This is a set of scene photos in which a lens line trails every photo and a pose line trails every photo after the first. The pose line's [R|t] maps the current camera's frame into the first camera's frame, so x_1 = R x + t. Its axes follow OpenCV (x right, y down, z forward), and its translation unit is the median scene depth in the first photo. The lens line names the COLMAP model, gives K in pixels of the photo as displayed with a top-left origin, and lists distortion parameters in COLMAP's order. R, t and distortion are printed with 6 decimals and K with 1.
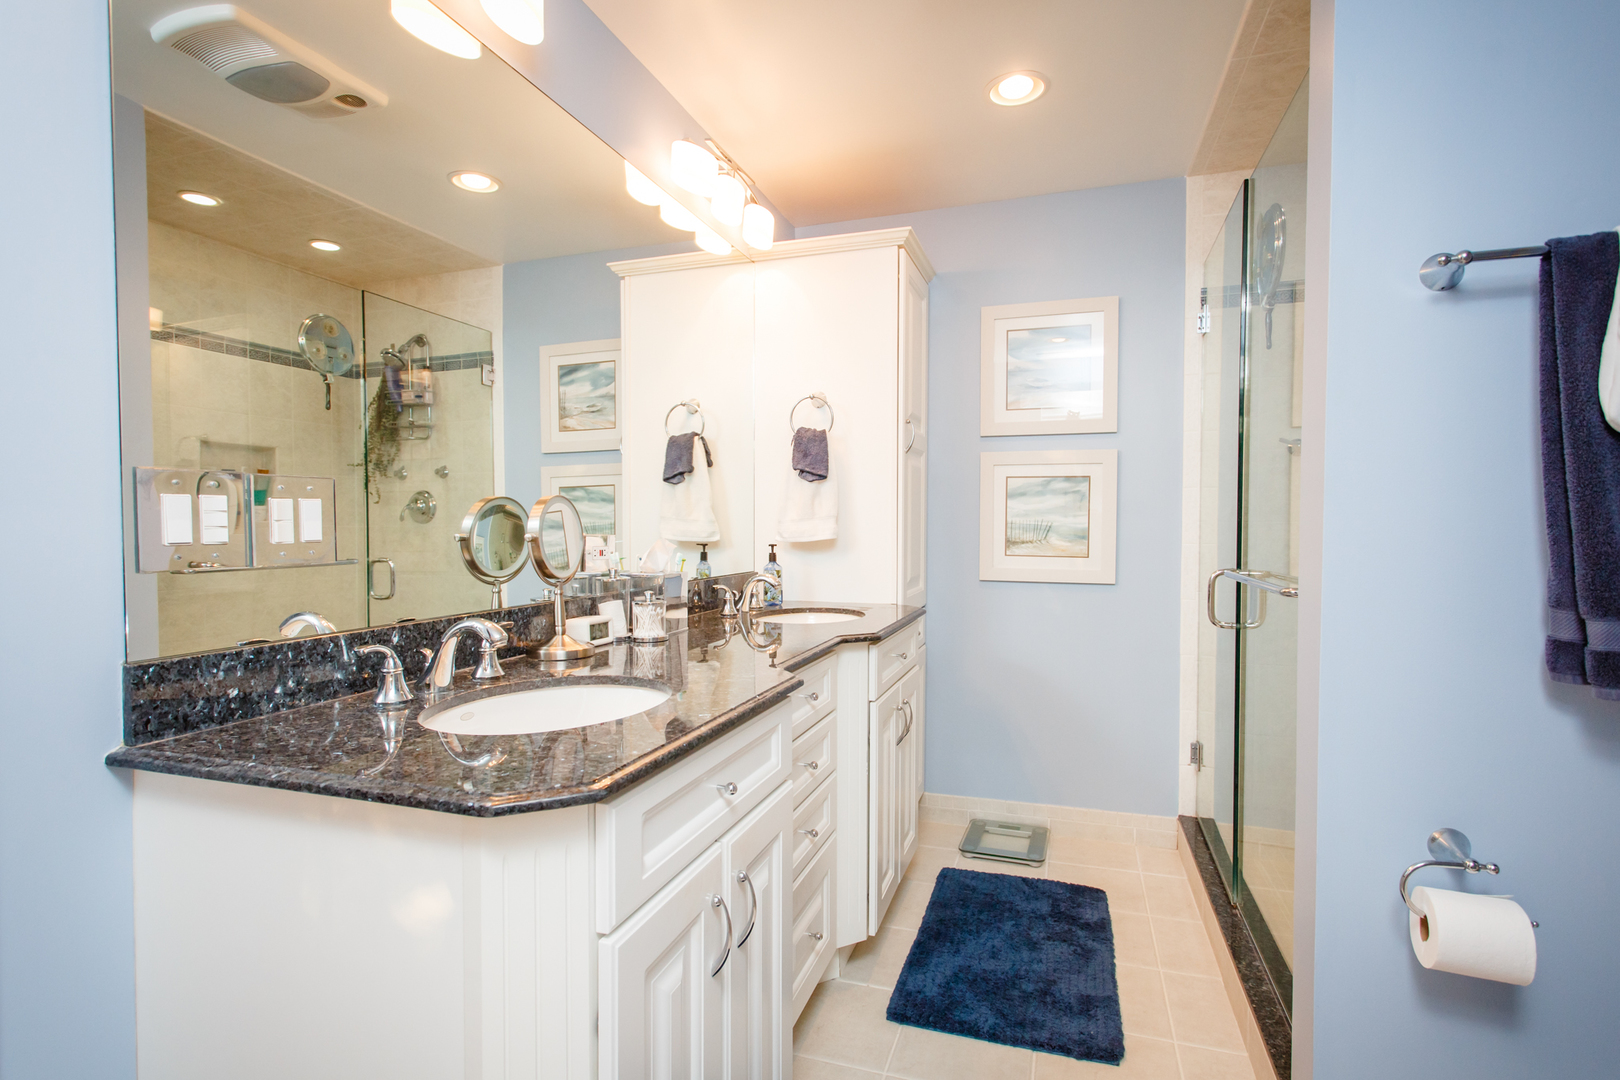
lens RADIAL K [[773.7, 0, 801.4], [0, 773.7, 541.8], [0, 0, 1]] dist [0.000916, 0.000588]
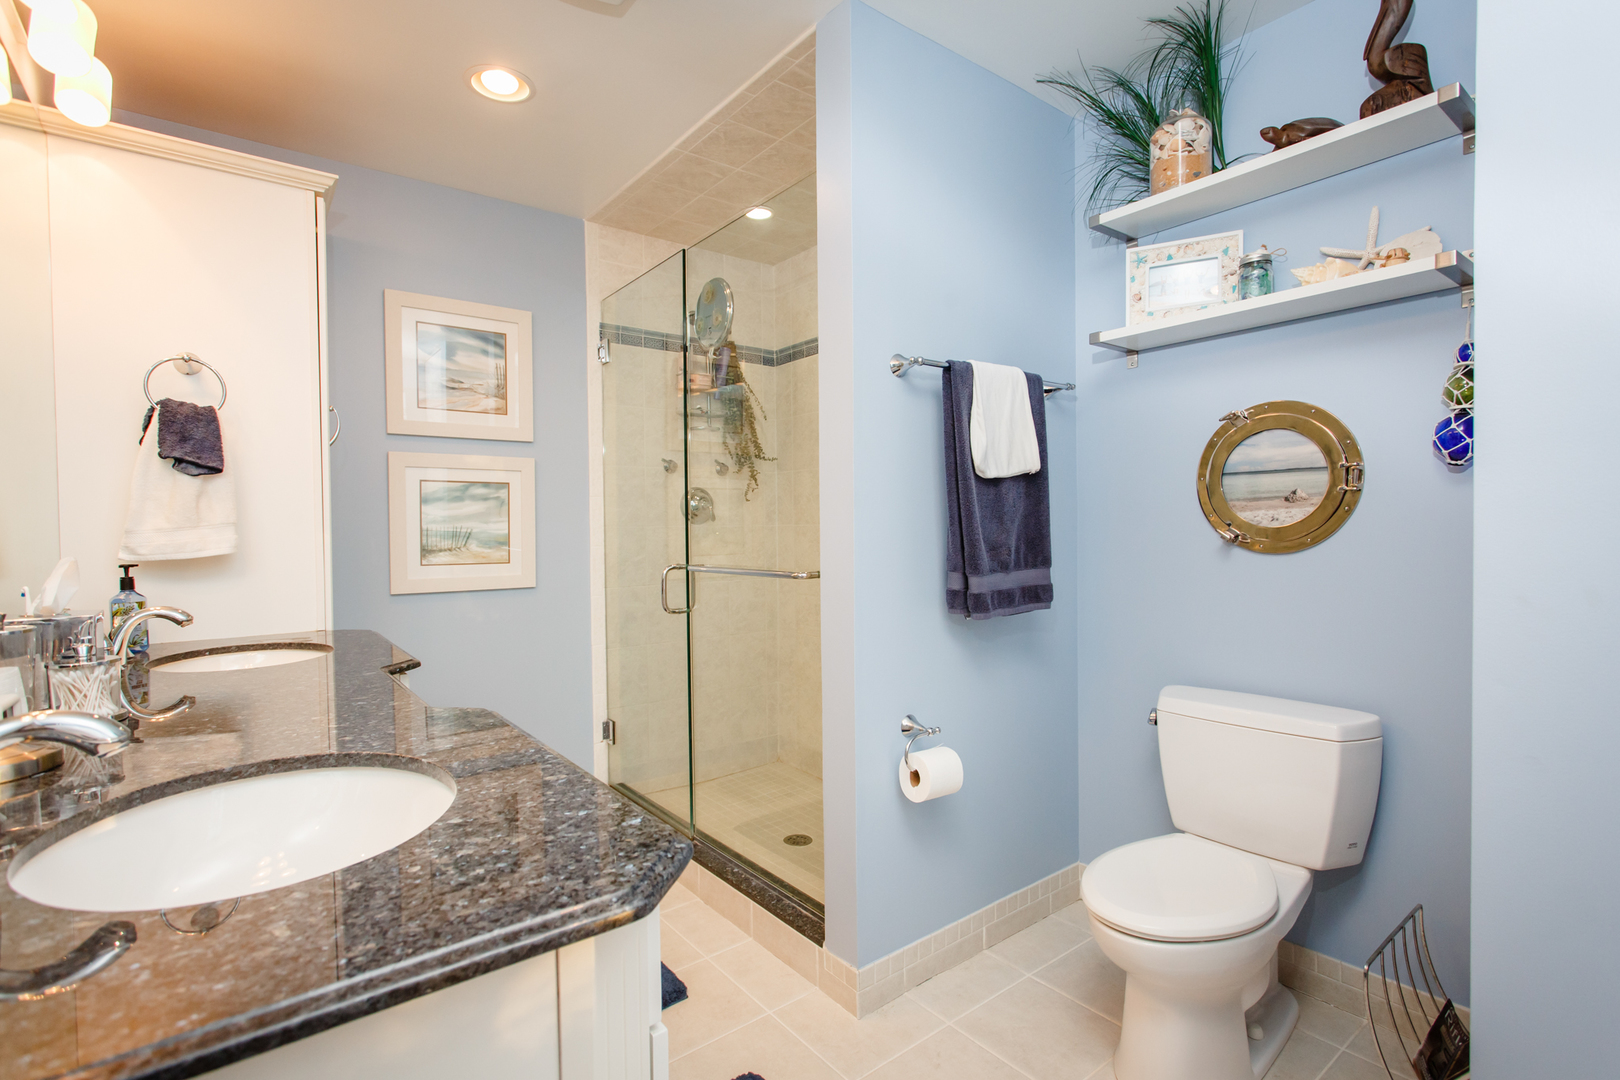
lens RADIAL K [[773.7, 0, 797.3], [0, 773.7, 535.3], [0, 0, 1]] dist [0.000916, 0.000588]
pose [[0.556736, -0.017082, 0.830514, -0.273336], [0.033364, 0.999442, -0.001809, -0.001761], [-0.830019, 0.028716, 0.556995, 0.128849]]
